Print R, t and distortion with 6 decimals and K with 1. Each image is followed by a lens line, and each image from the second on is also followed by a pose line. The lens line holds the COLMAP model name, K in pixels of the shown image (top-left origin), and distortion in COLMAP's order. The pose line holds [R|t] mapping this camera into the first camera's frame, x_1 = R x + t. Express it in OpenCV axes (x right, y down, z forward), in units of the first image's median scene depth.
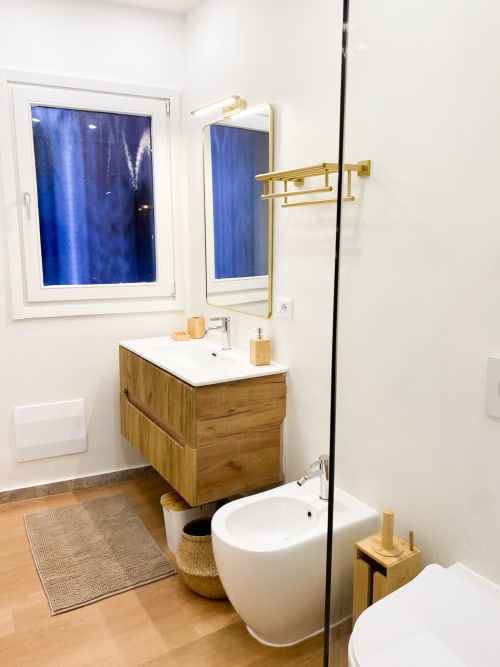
lens RADIAL K [[485.2, 0, 246.9], [0, 485.2, 333.5], [0, 0, 1]] dist [0.021719, -0.001074]
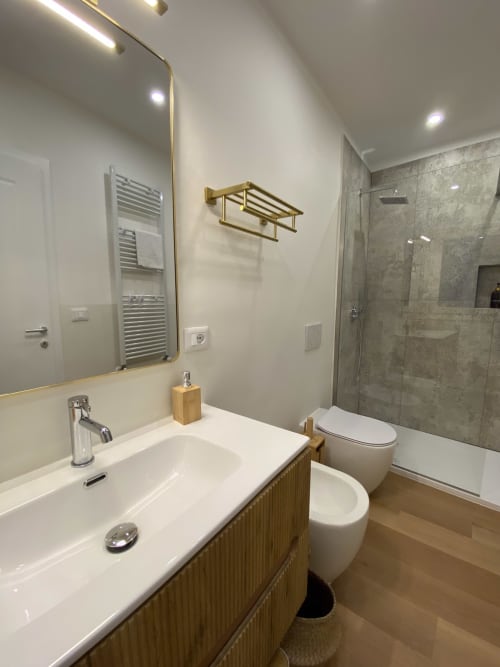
lens RADIAL K [[267.5, 0, 247.9], [0, 267.5, 338.3], [0, 0, 1]] dist [0.014374, -0.017670]
pose [[-0.391770, -0.106742, 0.913850, -0.421821], [0.148779, 0.972826, 0.177413, -0.135639], [-0.907954, 0.205466, -0.365243, 1.179946]]
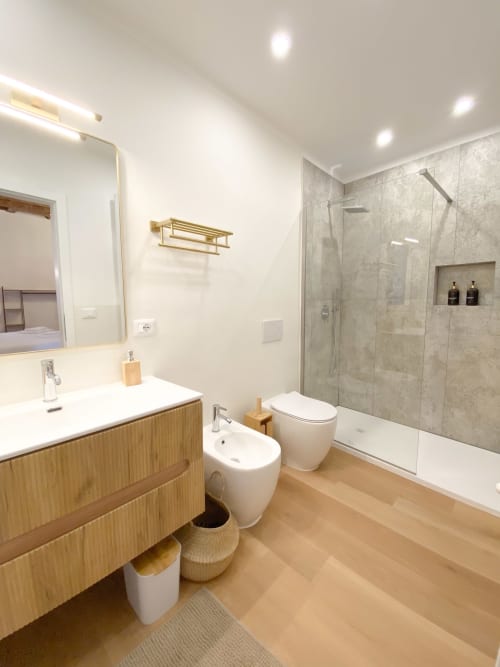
lens RADIAL K [[268.2, 0, 252.5], [0, 268.2, 333.4], [0, 0, 1]] dist [0.025975, -0.027118]
pose [[-0.288630, -0.086035, 0.953567, -0.686137], [0.162855, 0.977030, 0.137445, -0.096108], [-0.943489, 0.194964, -0.267989, 1.004411]]
